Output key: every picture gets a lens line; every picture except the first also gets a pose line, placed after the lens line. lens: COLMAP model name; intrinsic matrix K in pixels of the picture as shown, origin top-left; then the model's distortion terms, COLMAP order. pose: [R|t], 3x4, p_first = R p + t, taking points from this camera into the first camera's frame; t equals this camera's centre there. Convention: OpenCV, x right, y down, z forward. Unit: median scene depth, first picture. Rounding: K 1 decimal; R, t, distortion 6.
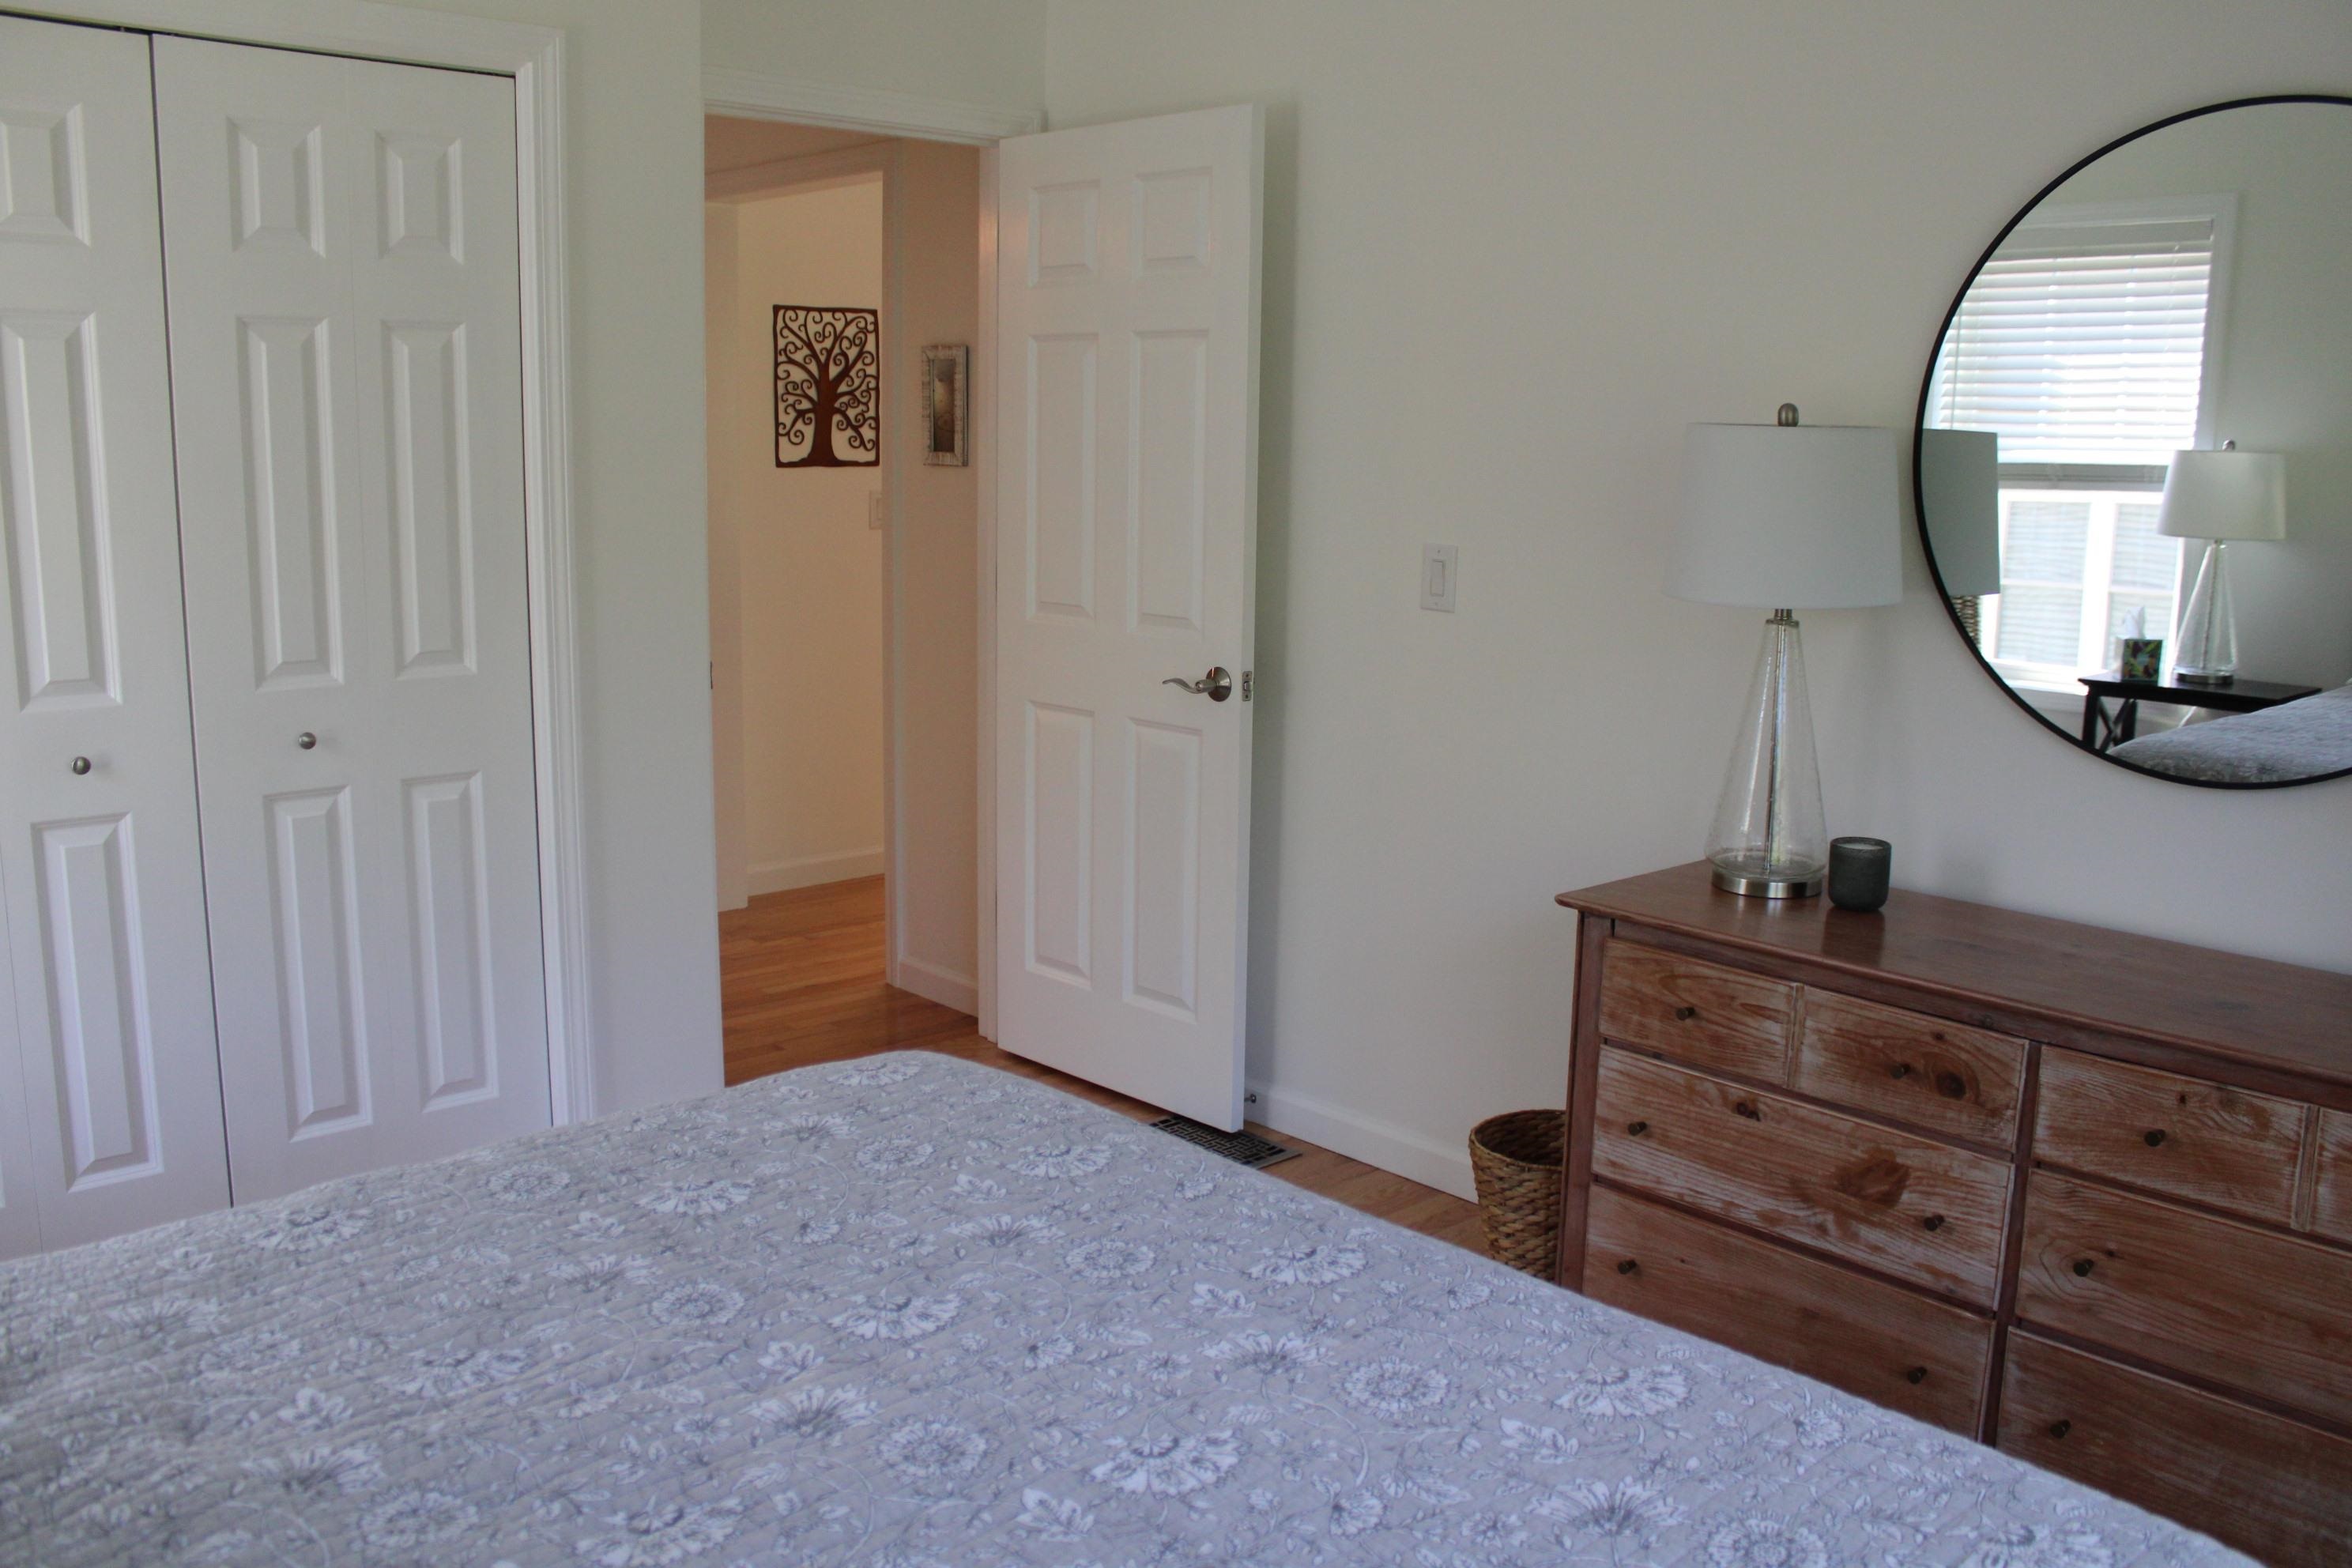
lens RADIAL K [[1962.9, 0, 1187.6], [0, 1962.9, 778.1], [0, 0, 1]] dist [-0.130662, 0.069184]
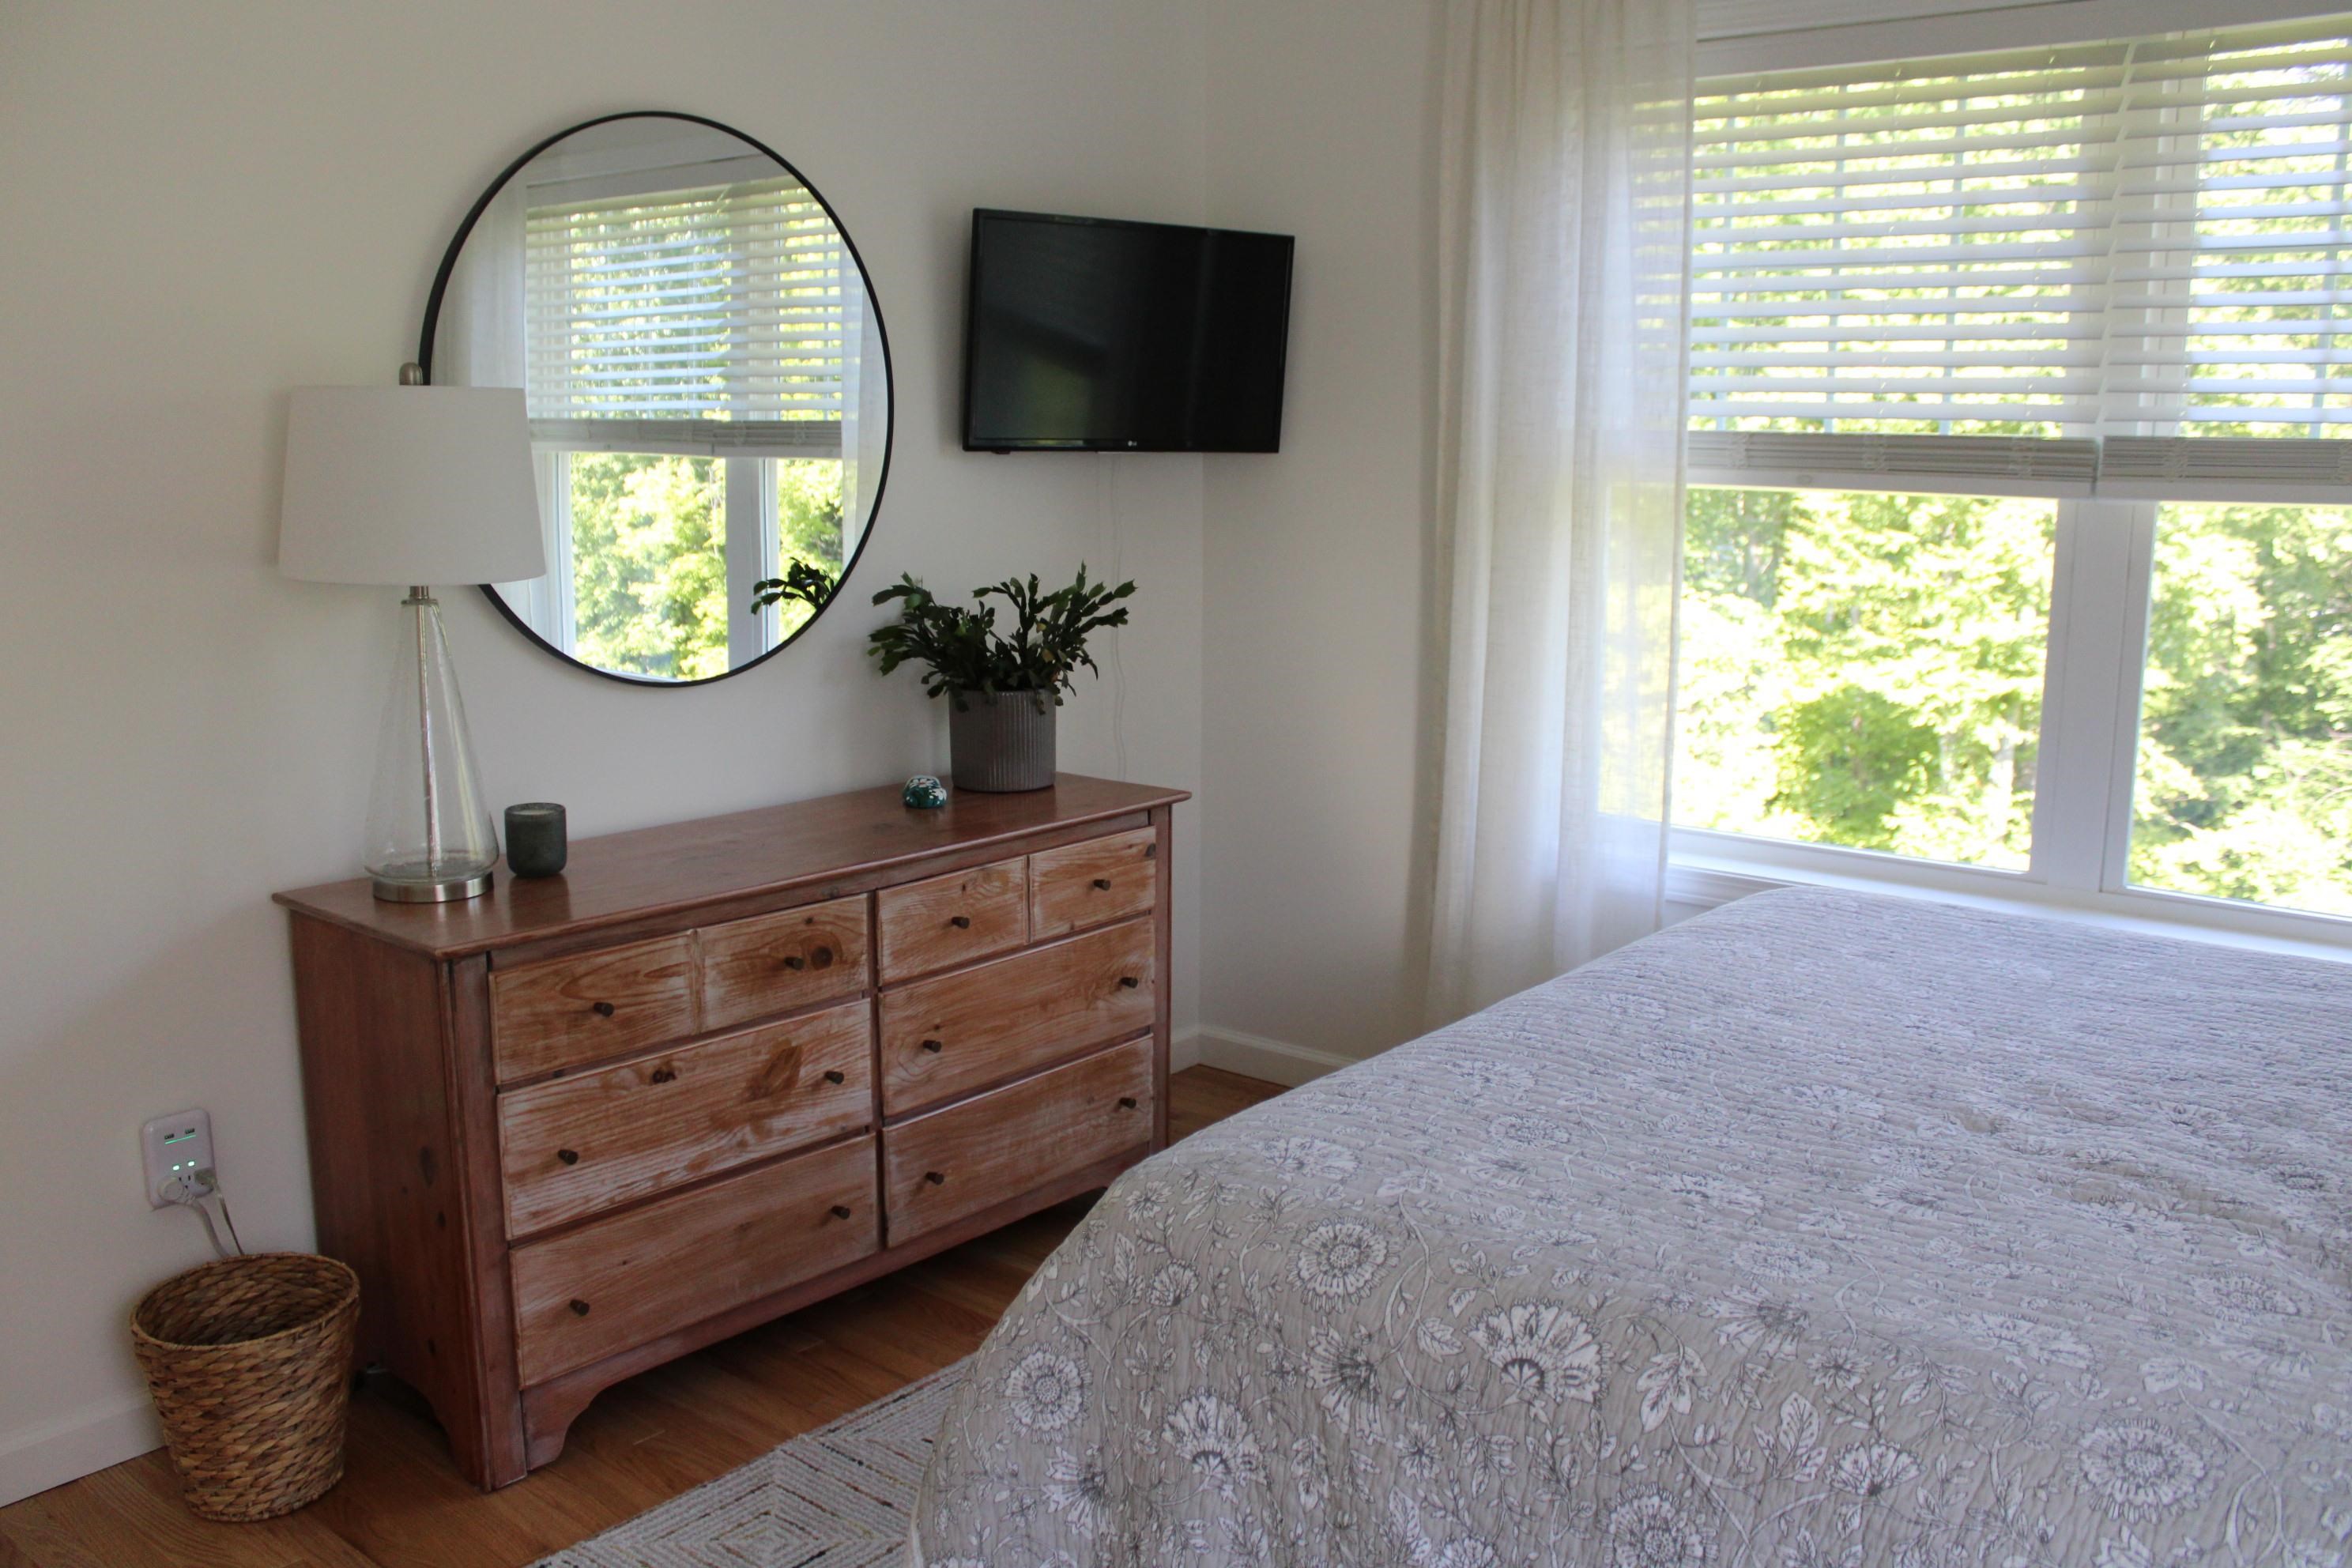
lens RADIAL K [[1962.9, 0, 1186.6], [0, 1962.9, 791.7], [0, 0, 1]] dist [-0.130662, 0.069184]
pose [[-0.128388, -0.194400, 0.972484, -0.700139], [0.165805, 0.962590, 0.214311, -0.140387], [-0.977765, 0.188758, -0.091352, 0.816944]]
